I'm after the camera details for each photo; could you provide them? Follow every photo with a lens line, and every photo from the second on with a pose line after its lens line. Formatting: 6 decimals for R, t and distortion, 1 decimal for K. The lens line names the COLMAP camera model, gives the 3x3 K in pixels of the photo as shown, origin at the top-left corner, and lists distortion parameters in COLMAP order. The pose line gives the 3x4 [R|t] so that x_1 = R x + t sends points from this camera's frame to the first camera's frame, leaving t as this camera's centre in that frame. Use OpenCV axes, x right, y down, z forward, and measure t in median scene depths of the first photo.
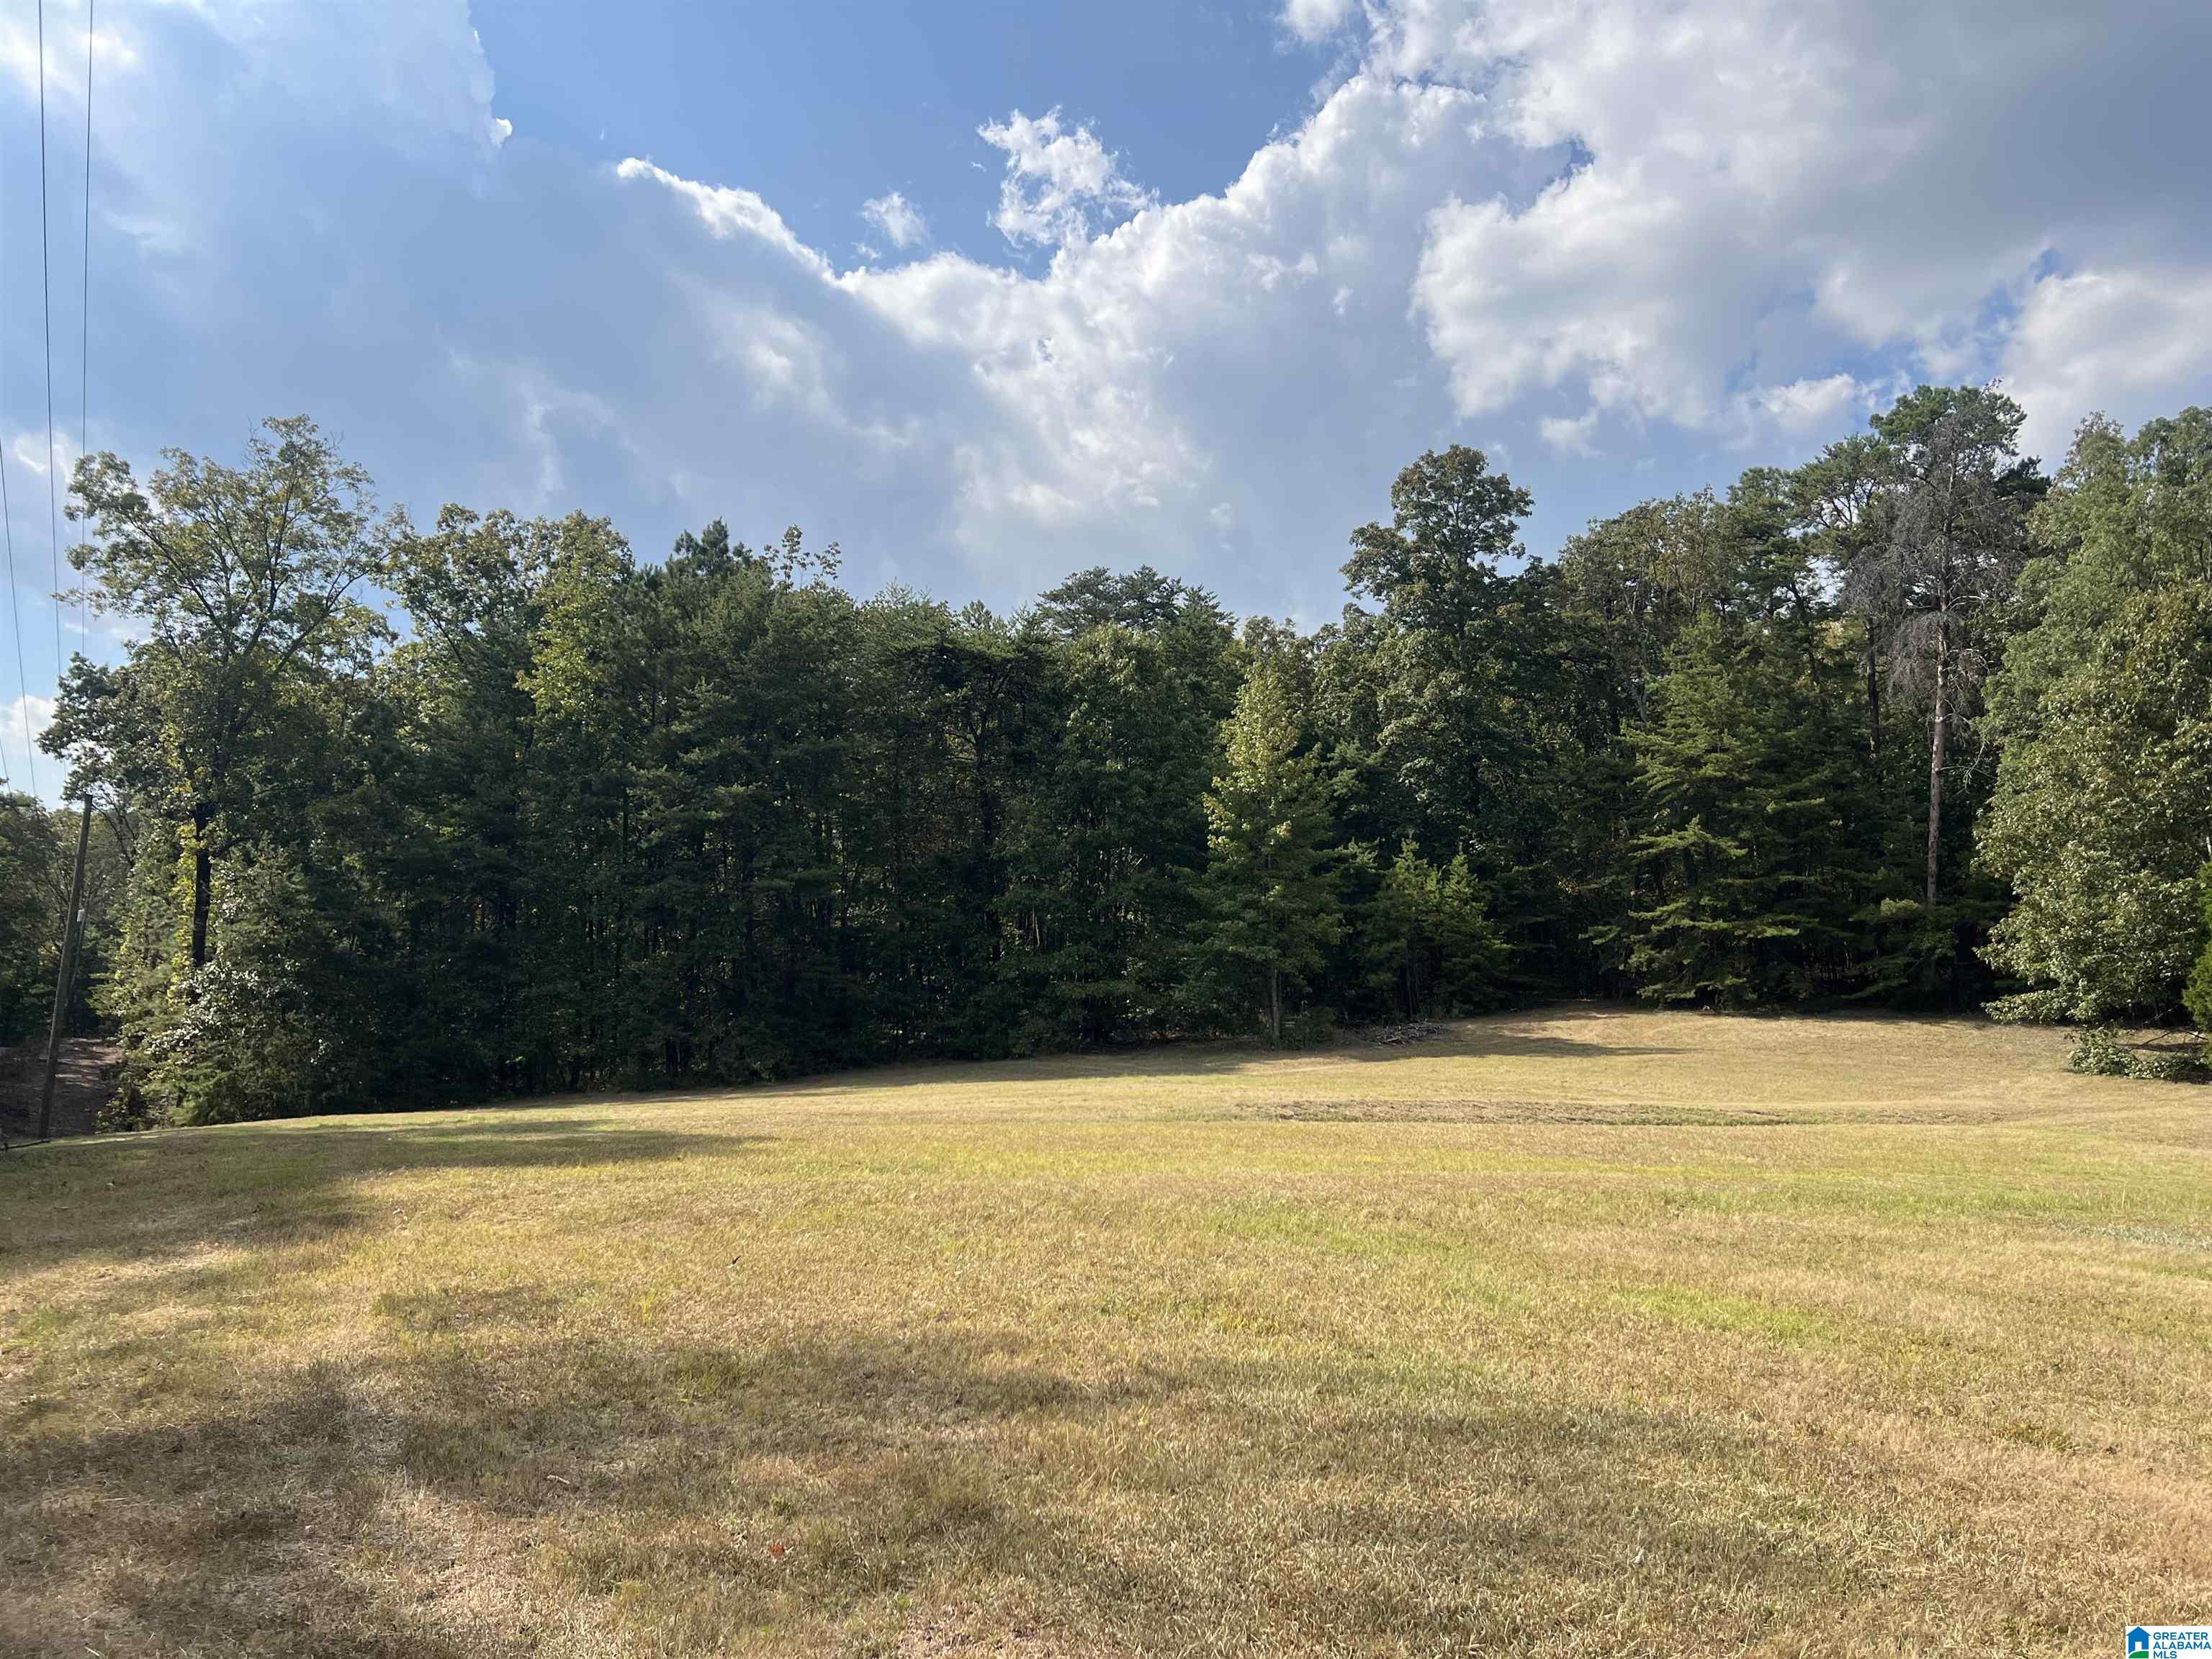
lens RADIAL K [[1668.1, 0, 1105.1], [0, 1668.1, 823.2], [0, 0, 1]] dist [0.083490, -0.033614]
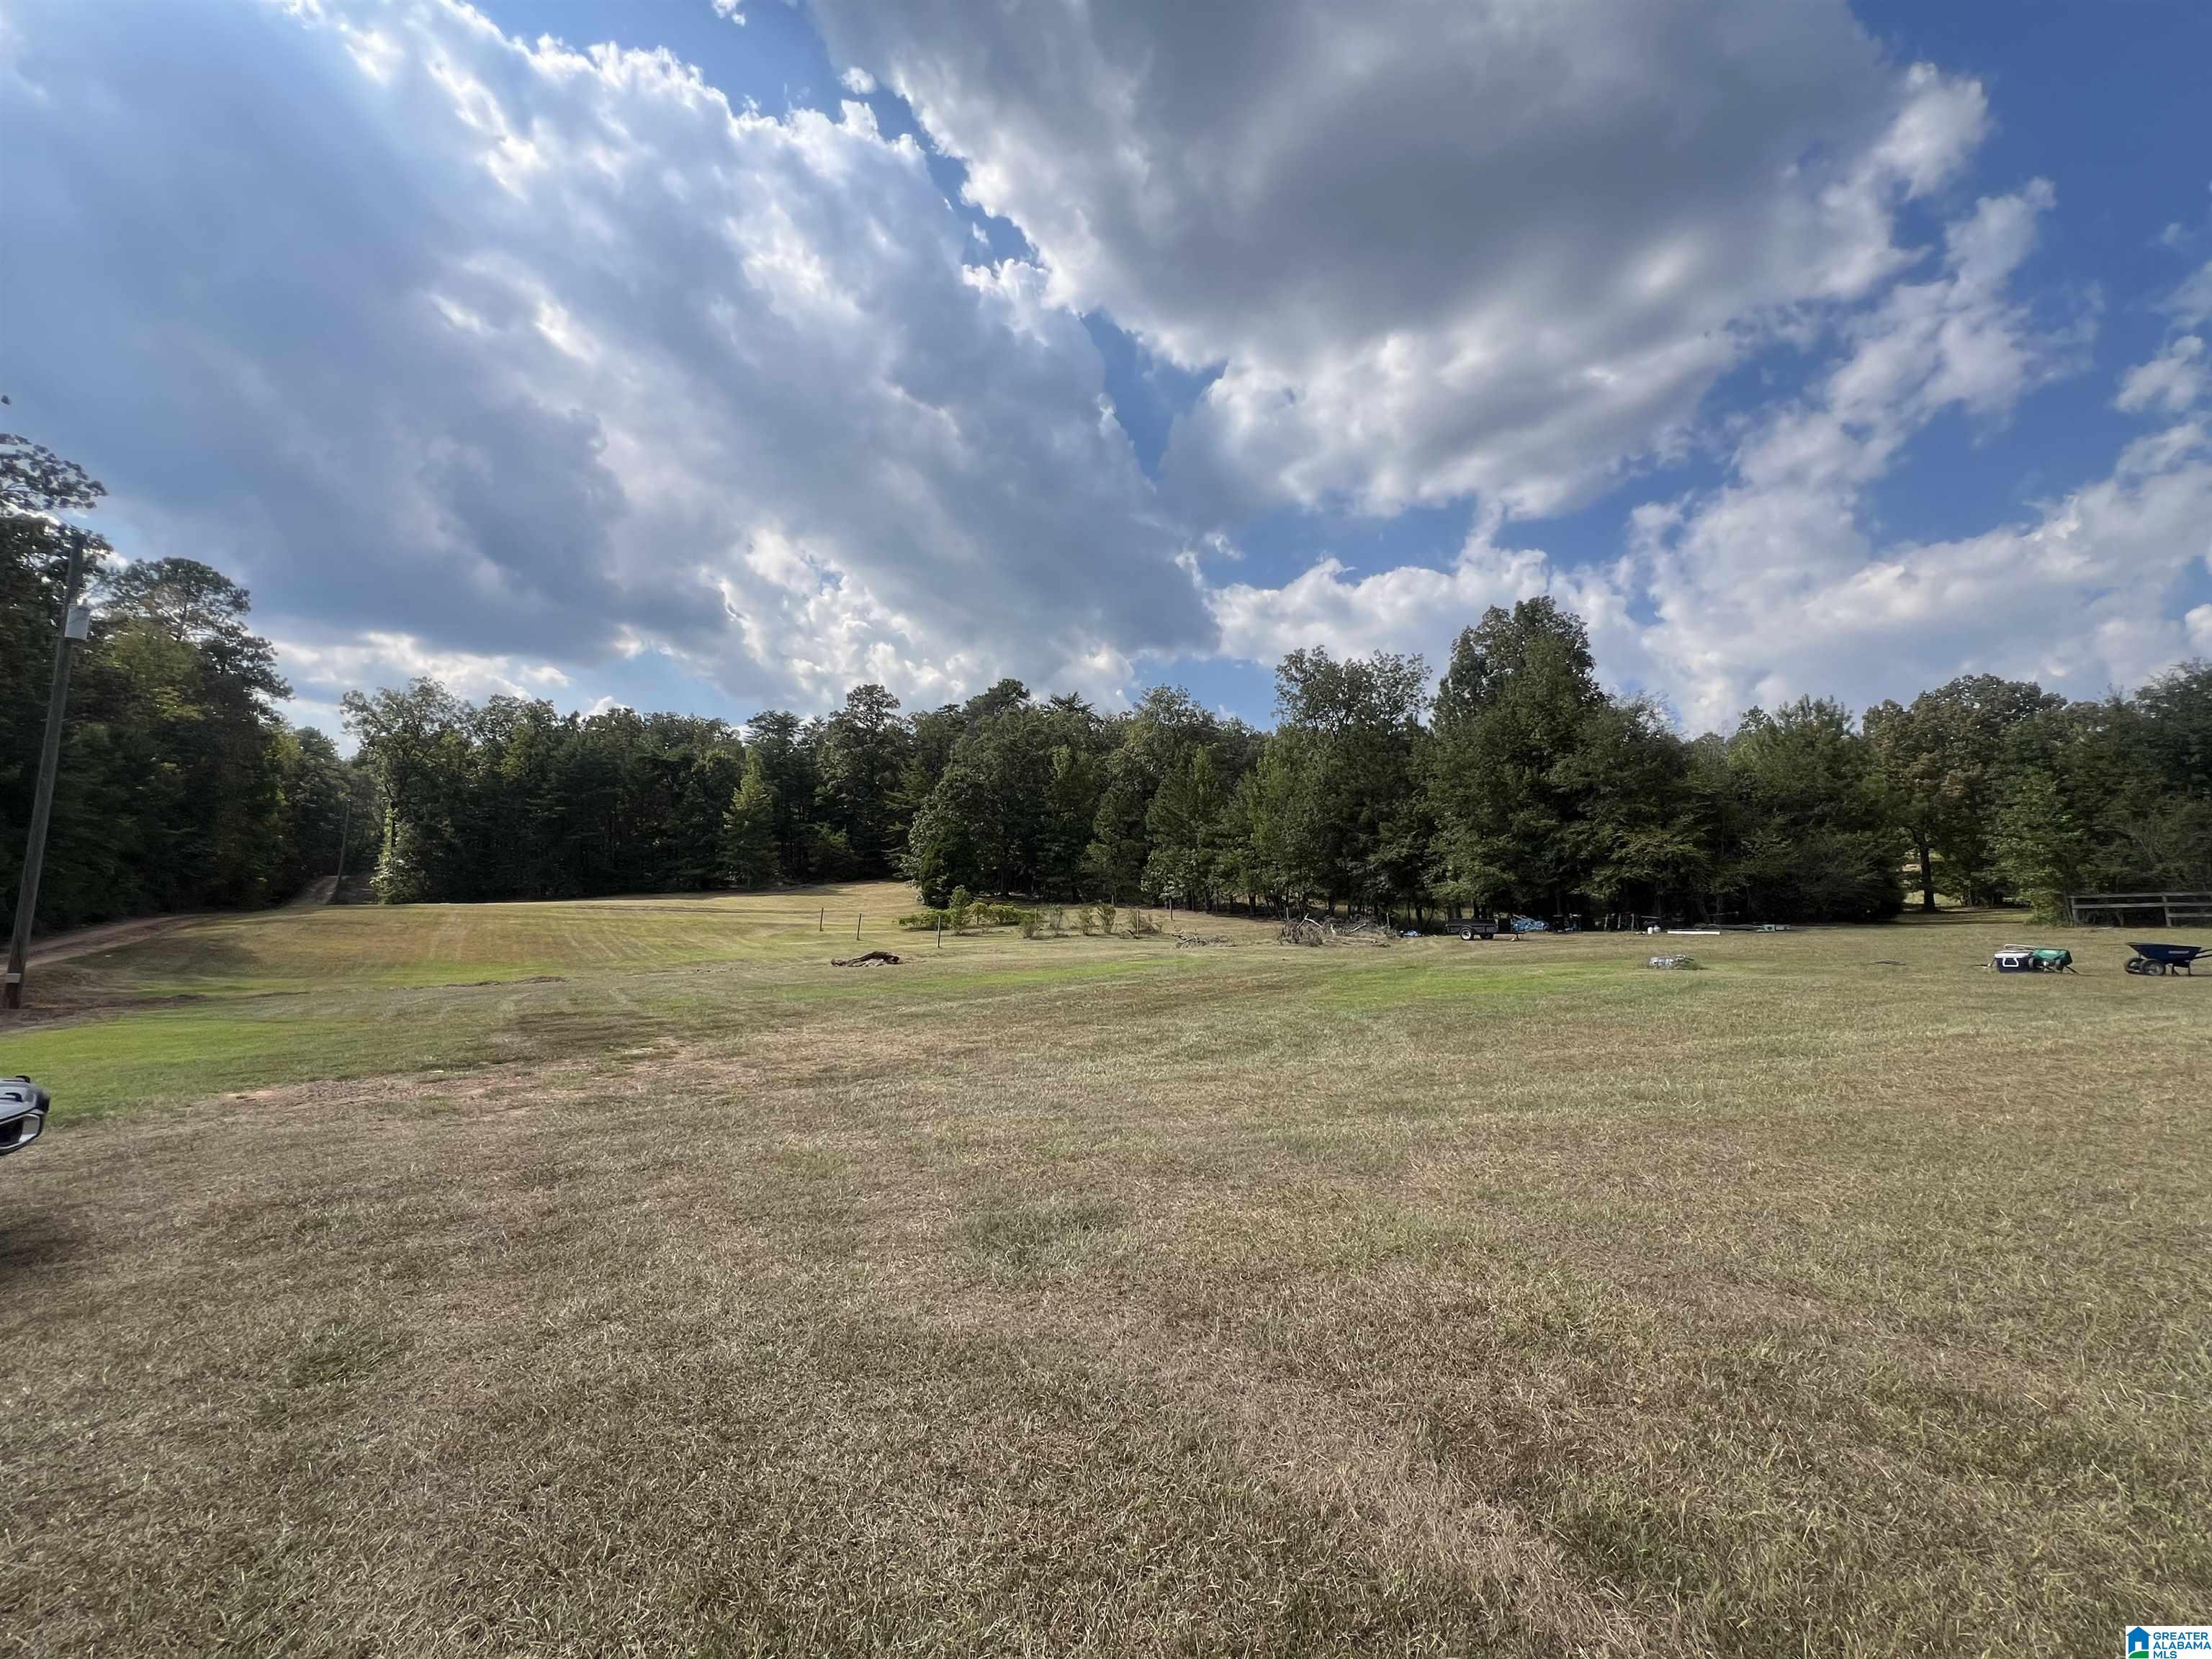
lens RADIAL K [[888.7, 0, 1101.3], [0, 888.7, 845.5], [0, 0, 1]] dist [0.000257, 0.002022]
pose [[0.994696, 0.027568, 0.099093, 0.578659], [-0.036188, 0.995615, 0.086265, -0.118996], [-0.096281, -0.089394, 0.991332, -0.713320]]
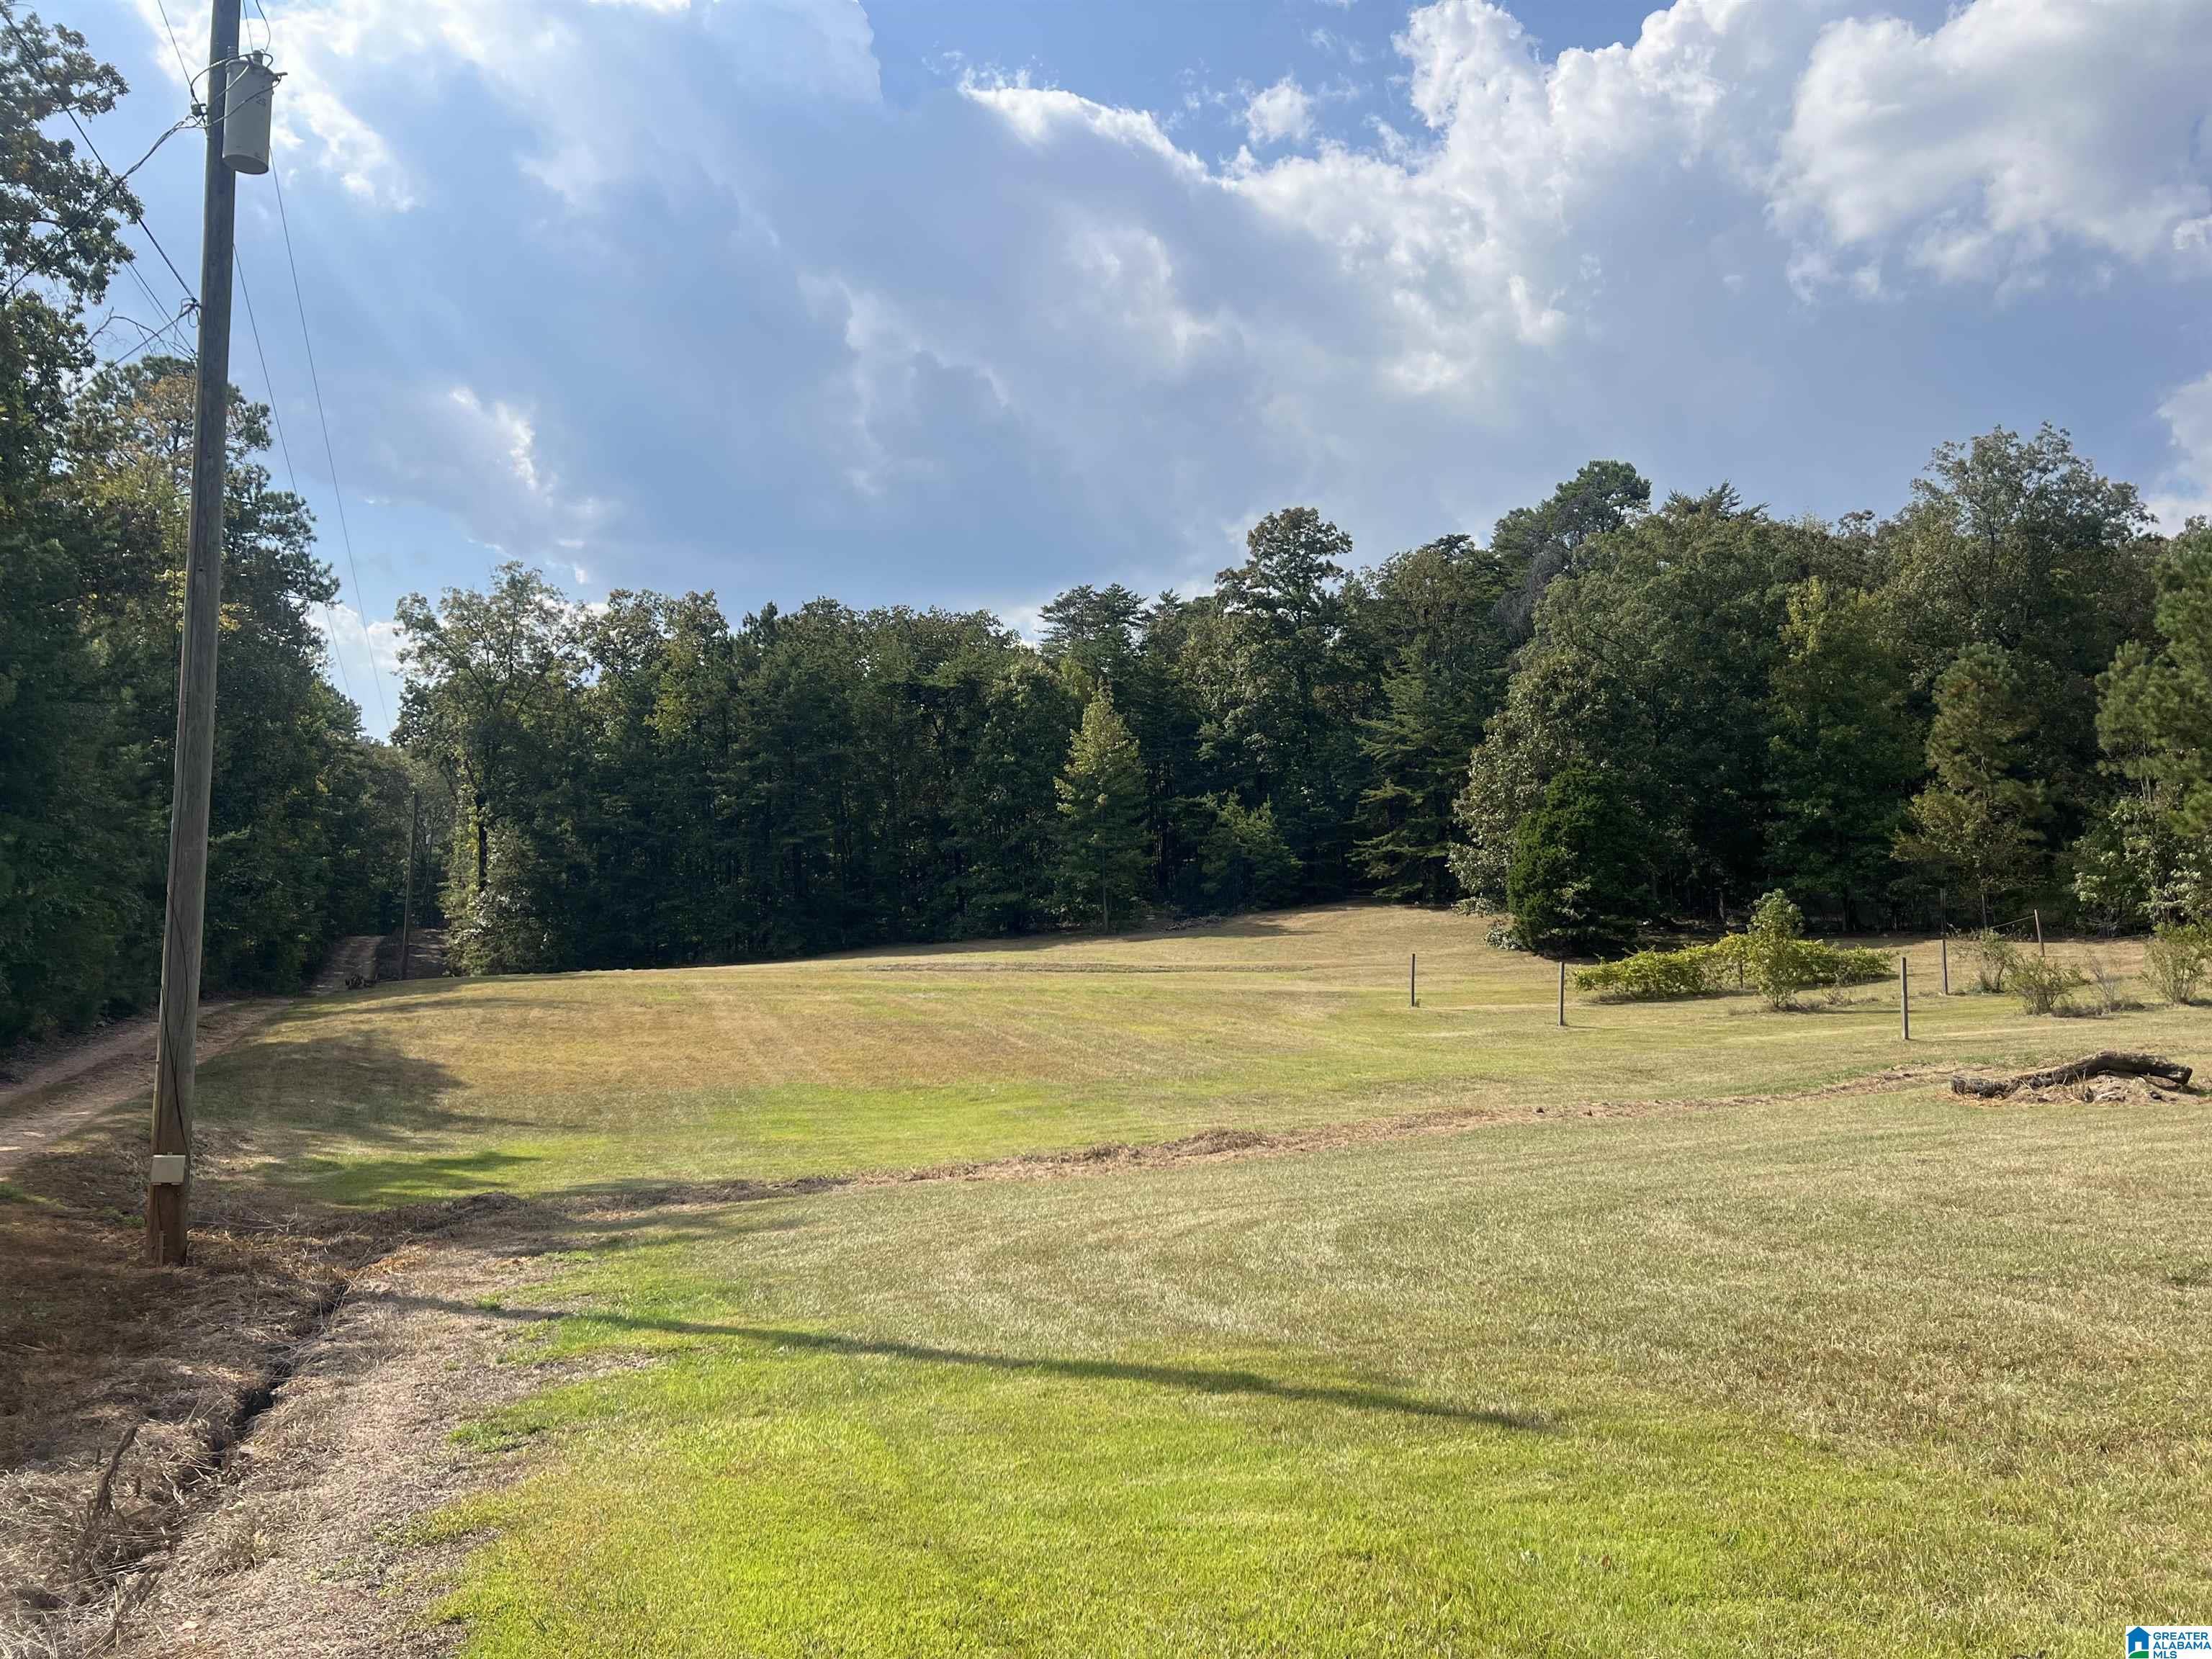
lens RADIAL K [[1668.1, 0, 1119.1], [0, 1668.1, 841.2], [0, 0, 1]] dist [0.083490, -0.033614]
pose [[0.987338, -0.019373, -0.157440, 0.354536], [0.032658, 0.996078, 0.082237, -0.082132], [0.155230, -0.086337, 0.984098, -0.544309]]
